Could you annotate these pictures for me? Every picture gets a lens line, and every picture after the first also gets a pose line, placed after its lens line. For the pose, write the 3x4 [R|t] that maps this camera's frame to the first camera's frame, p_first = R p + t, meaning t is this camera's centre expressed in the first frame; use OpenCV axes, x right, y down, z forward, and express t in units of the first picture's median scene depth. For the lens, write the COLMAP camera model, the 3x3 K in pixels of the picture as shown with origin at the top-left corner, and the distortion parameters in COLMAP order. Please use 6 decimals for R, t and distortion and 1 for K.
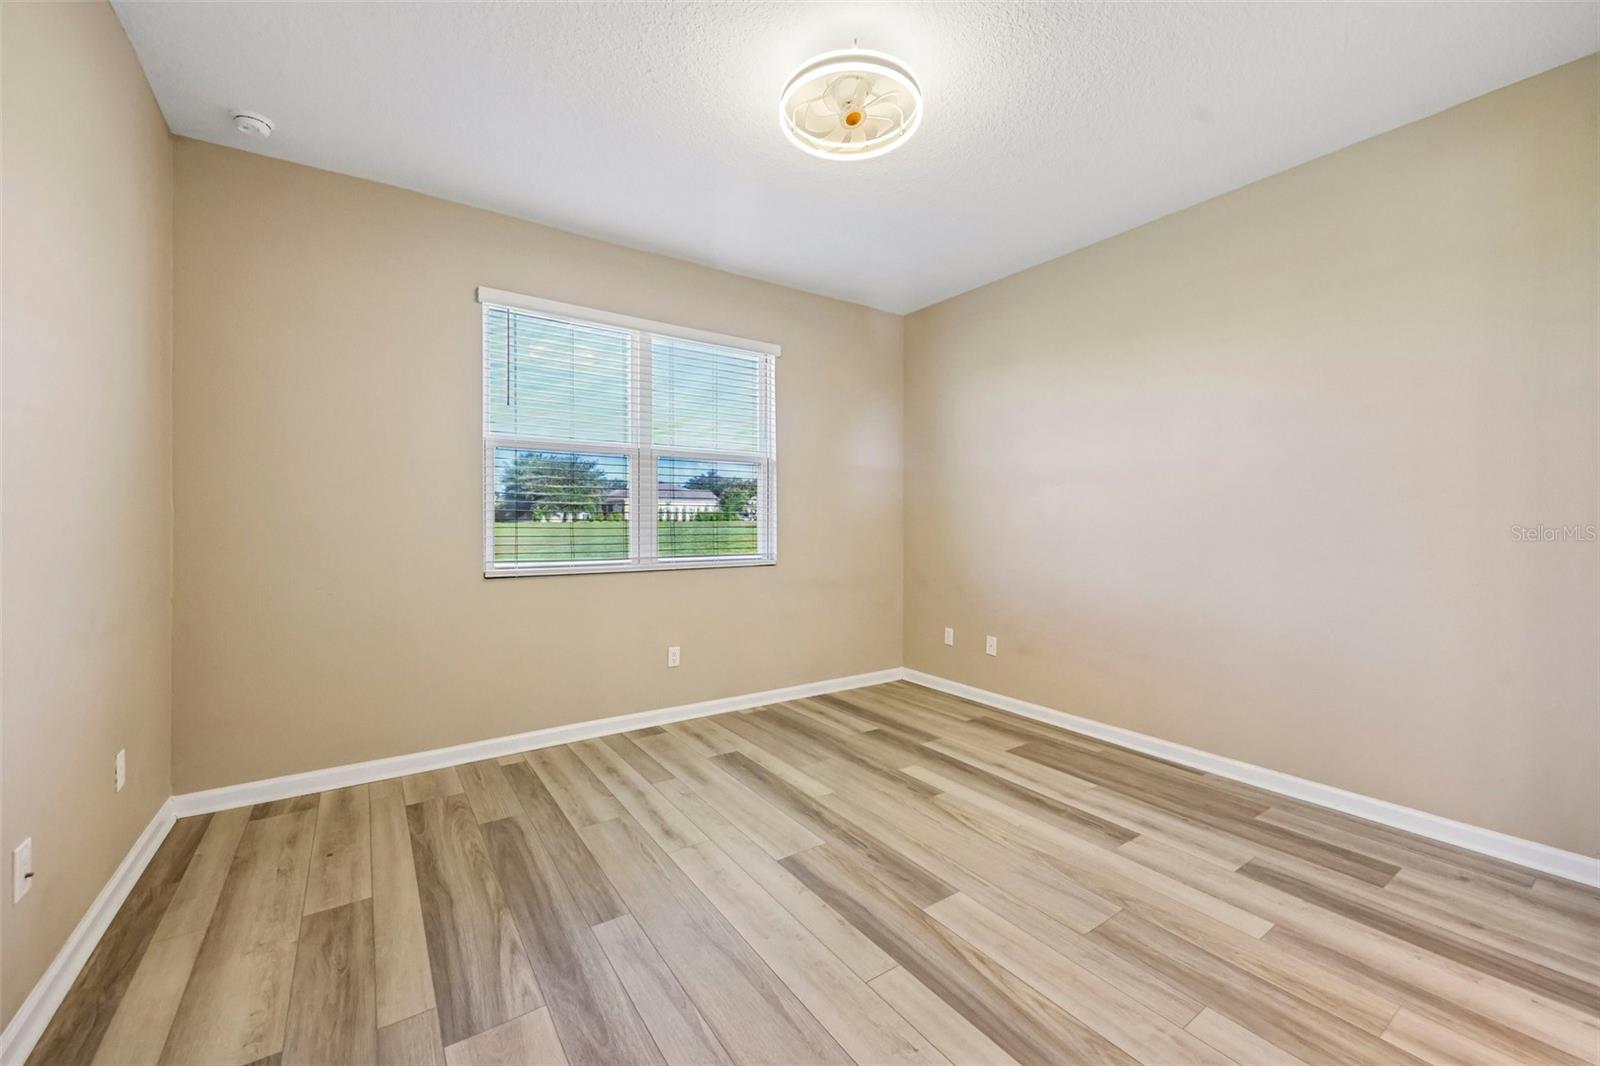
lens RADIAL K [[633.6, 0, 801.1], [0, 633.6, 521.0], [0, 0, 1]] dist [0.011961, -0.003264]
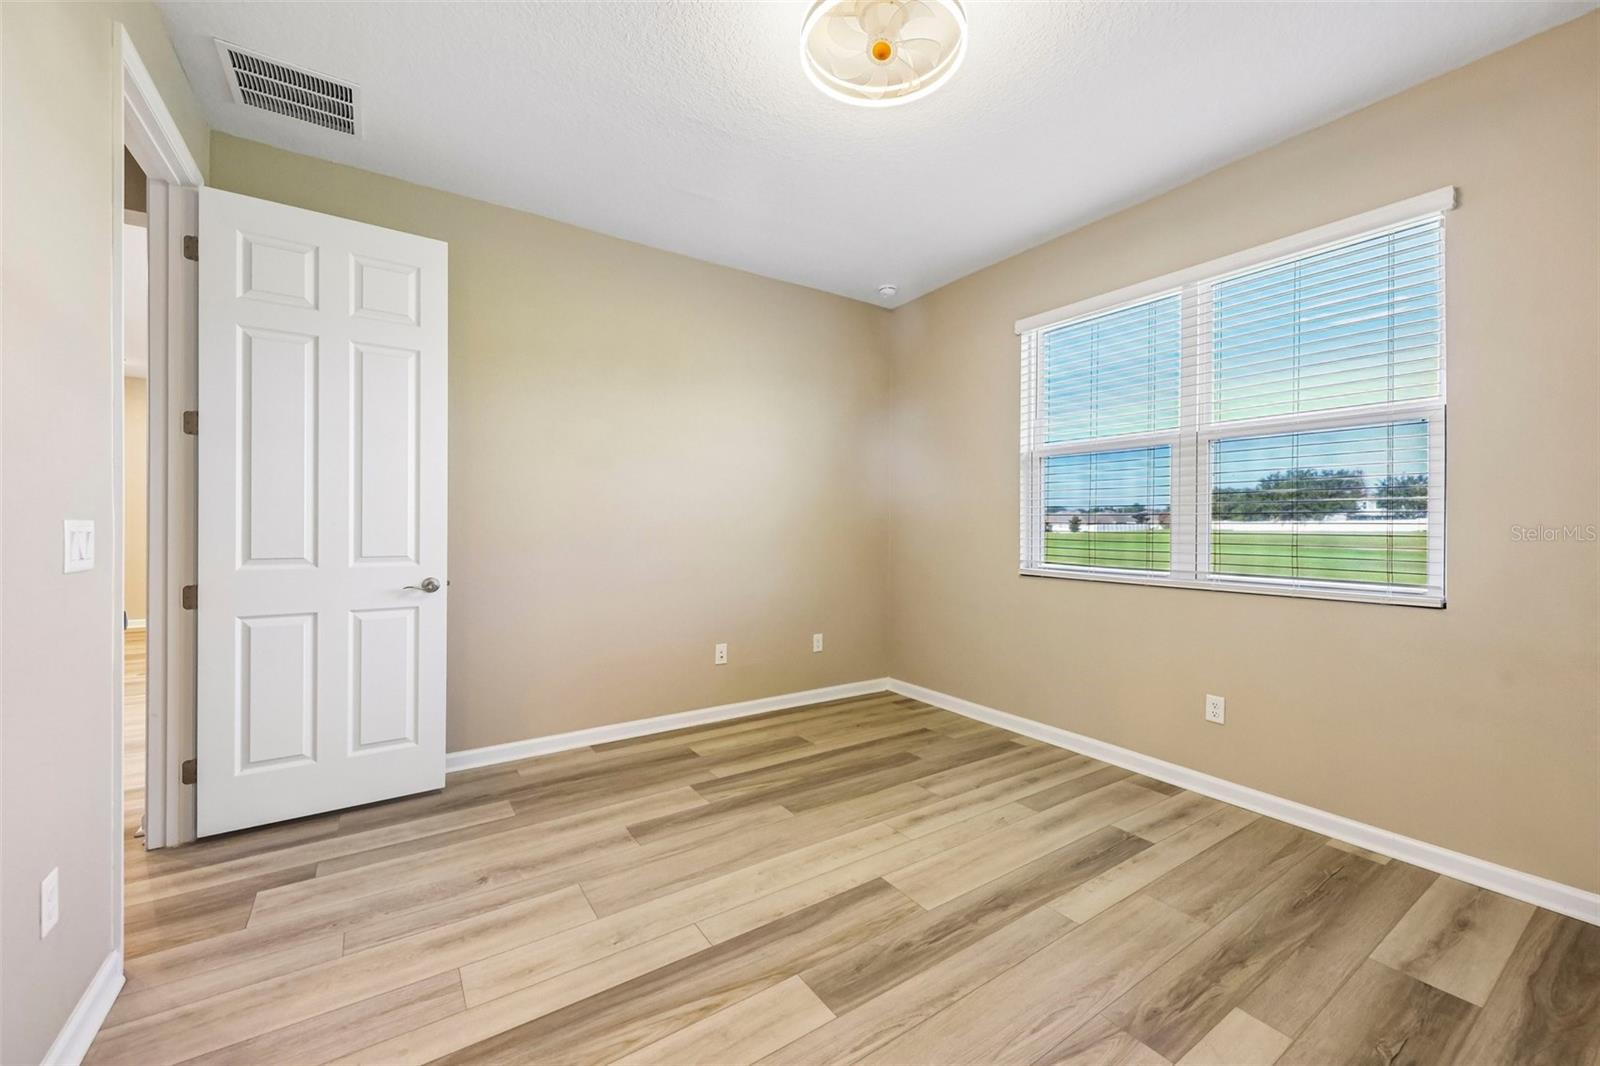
lens RADIAL K [[633.6, 0, 803.6], [0, 633.6, 524.4], [0, 0, 1]] dist [0.011961, -0.003264]
pose [[-0.014119, -0.001749, -0.999899, 0.791481], [-0.005805, 0.999982, -0.001667, 0.004677], [0.999883, 0.005781, -0.014128, 0.767742]]
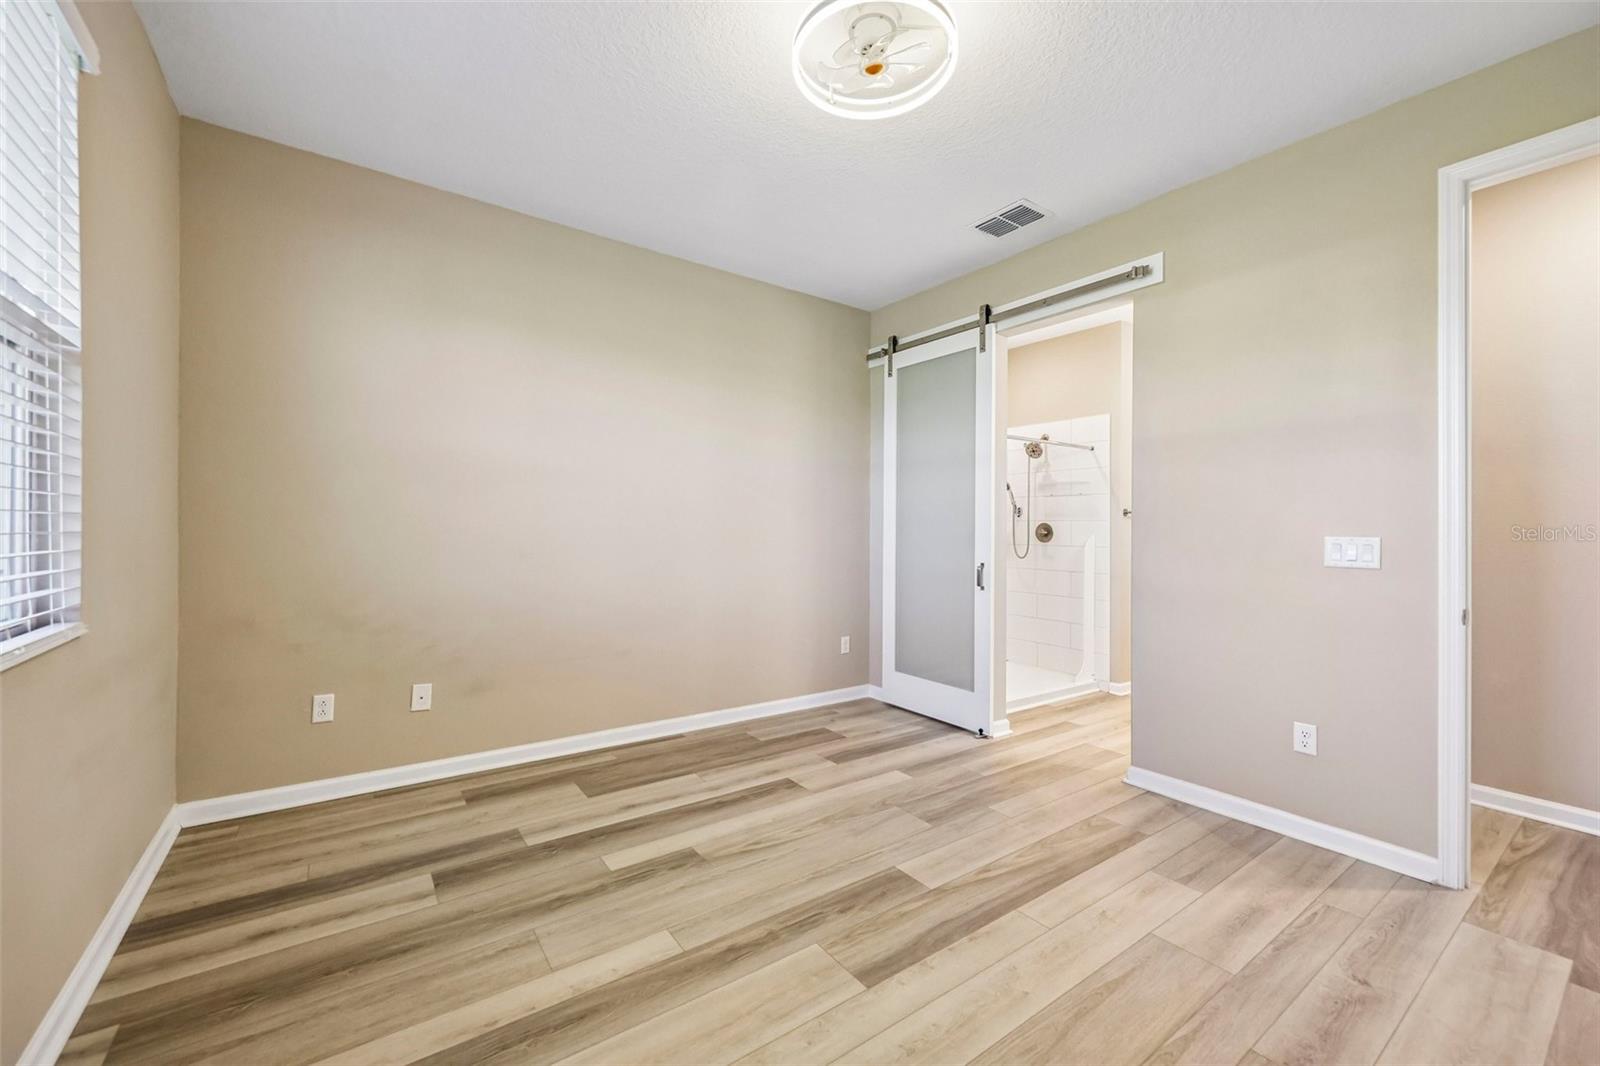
lens RADIAL K [[633.6, 0, 799.4], [0, 633.6, 542.0], [0, 0, 1]] dist [0.011961, -0.003264]
pose [[-0.015388, -0.024064, 0.999592, -0.654384], [-0.013588, 0.999623, 0.023856, 0.000620], [-0.999789, -0.013215, -0.015709, 0.942142]]
